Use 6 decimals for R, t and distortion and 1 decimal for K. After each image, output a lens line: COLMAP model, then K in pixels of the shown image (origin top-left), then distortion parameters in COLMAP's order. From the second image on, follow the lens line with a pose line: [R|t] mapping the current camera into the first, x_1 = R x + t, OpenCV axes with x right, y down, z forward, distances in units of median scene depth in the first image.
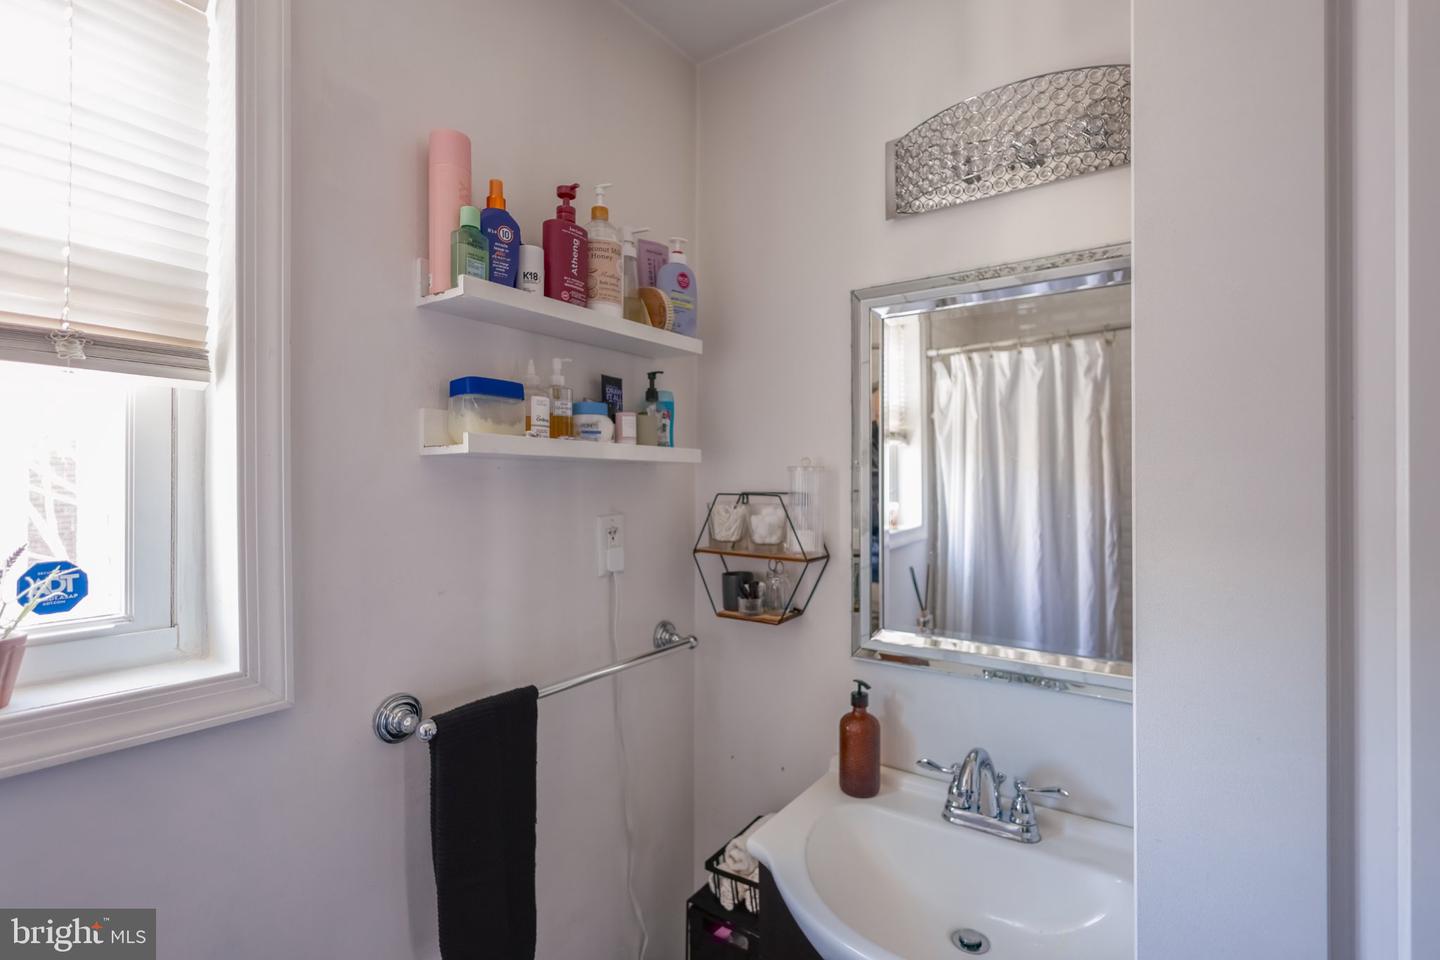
lens RADIAL K [[669.4, 0, 719.8], [0, 669.4, 480.2], [0, 0, 1]] dist [0.001285, 0.002192]
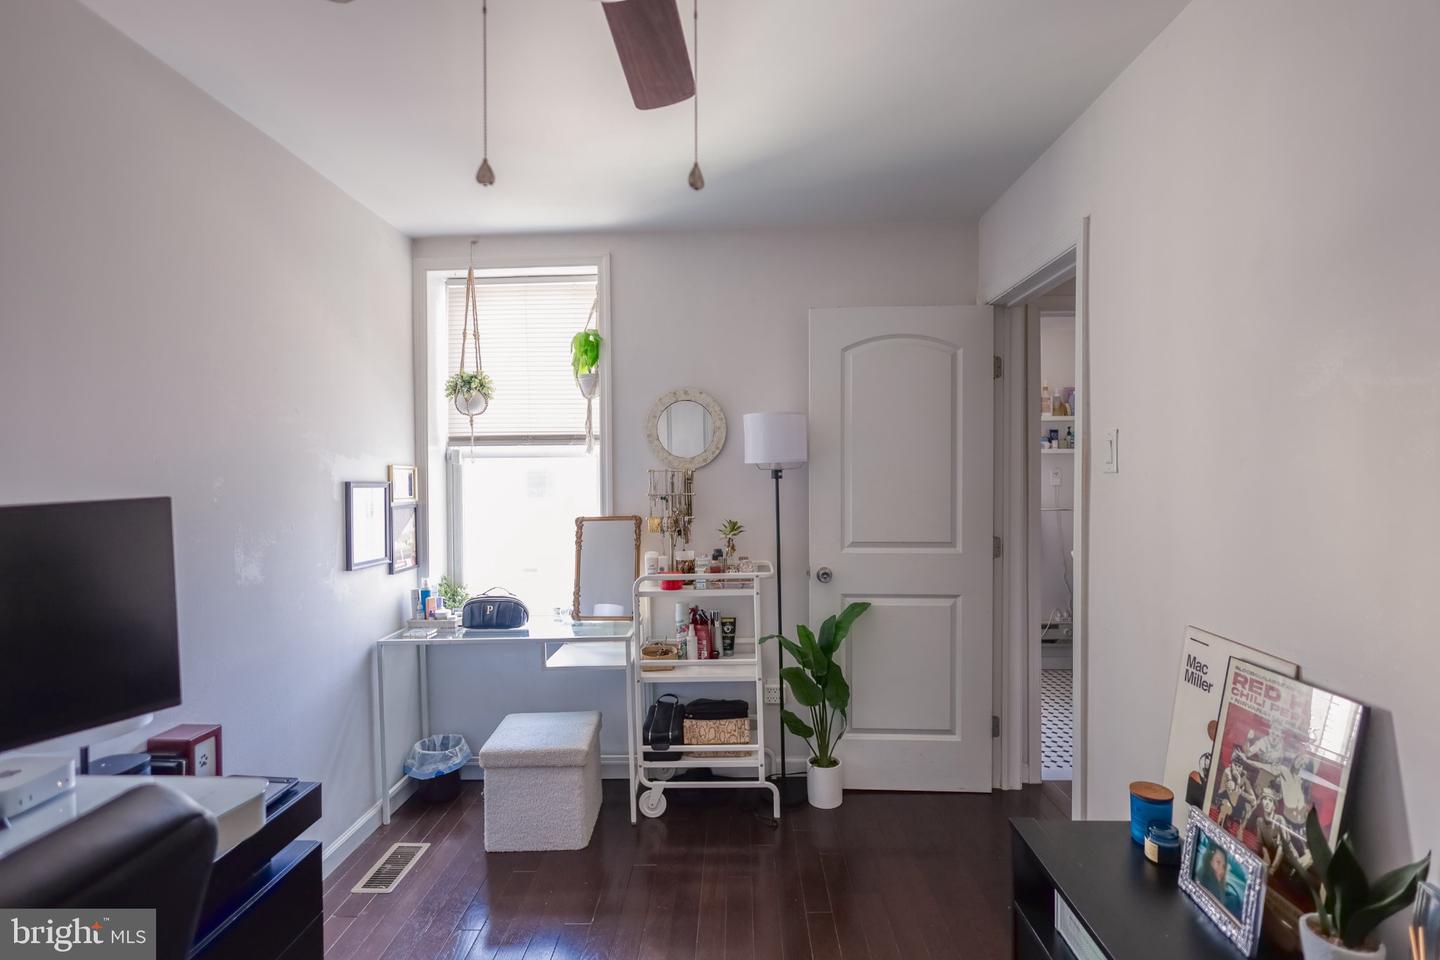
lens RADIAL K [[669.4, 0, 721.6], [0, 669.4, 481.0], [0, 0, 1]] dist [0.001285, 0.002192]
pose [[0.550042, 0.008117, -0.835098, 1.844035], [0.010816, 0.999800, 0.016842, 0.038334], [0.835067, -0.018296, 0.549844, -2.445180]]
